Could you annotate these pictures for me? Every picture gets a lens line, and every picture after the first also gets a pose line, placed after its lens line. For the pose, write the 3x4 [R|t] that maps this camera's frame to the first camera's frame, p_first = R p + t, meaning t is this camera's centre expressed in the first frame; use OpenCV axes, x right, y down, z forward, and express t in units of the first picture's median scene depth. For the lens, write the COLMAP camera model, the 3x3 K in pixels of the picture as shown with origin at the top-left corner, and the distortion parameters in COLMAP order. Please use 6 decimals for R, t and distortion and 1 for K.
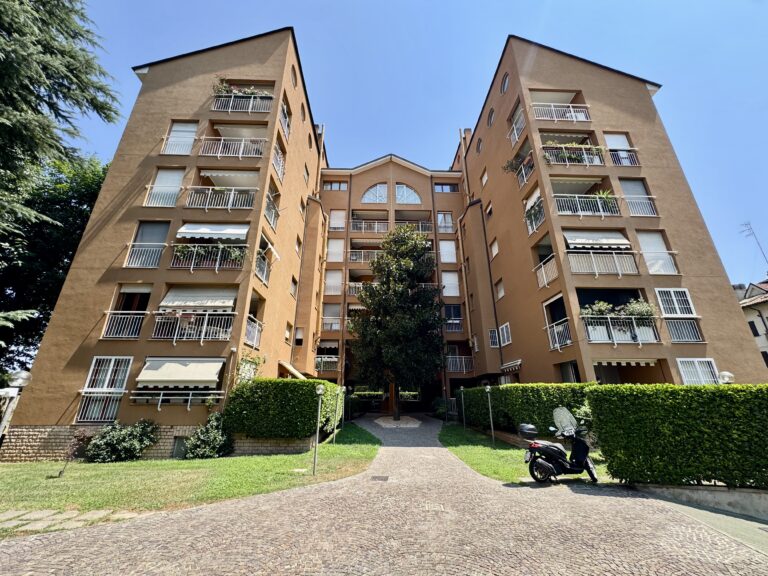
lens RADIAL K [[307.1, 0, 385.0], [0, 307.1, 289.8], [0, 0, 1]] dist [-0.001984, -0.001233]
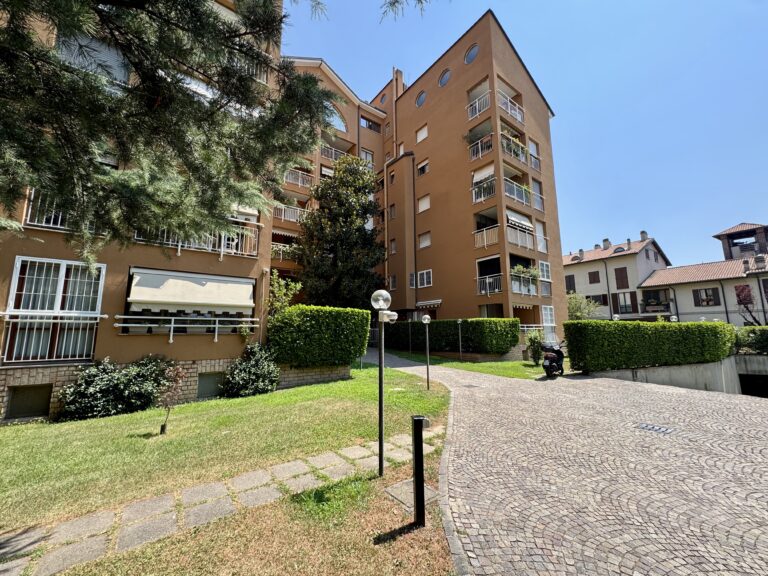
lens RADIAL K [[307.1, 0, 385.4], [0, 307.1, 287.3], [0, 0, 1]] dist [-0.001984, -0.001233]
pose [[0.822443, 0.078754, 0.563370, -0.701229], [-0.190109, 0.971479, 0.141730, 0.062359], [-0.536140, -0.223667, 0.813958, 0.153353]]
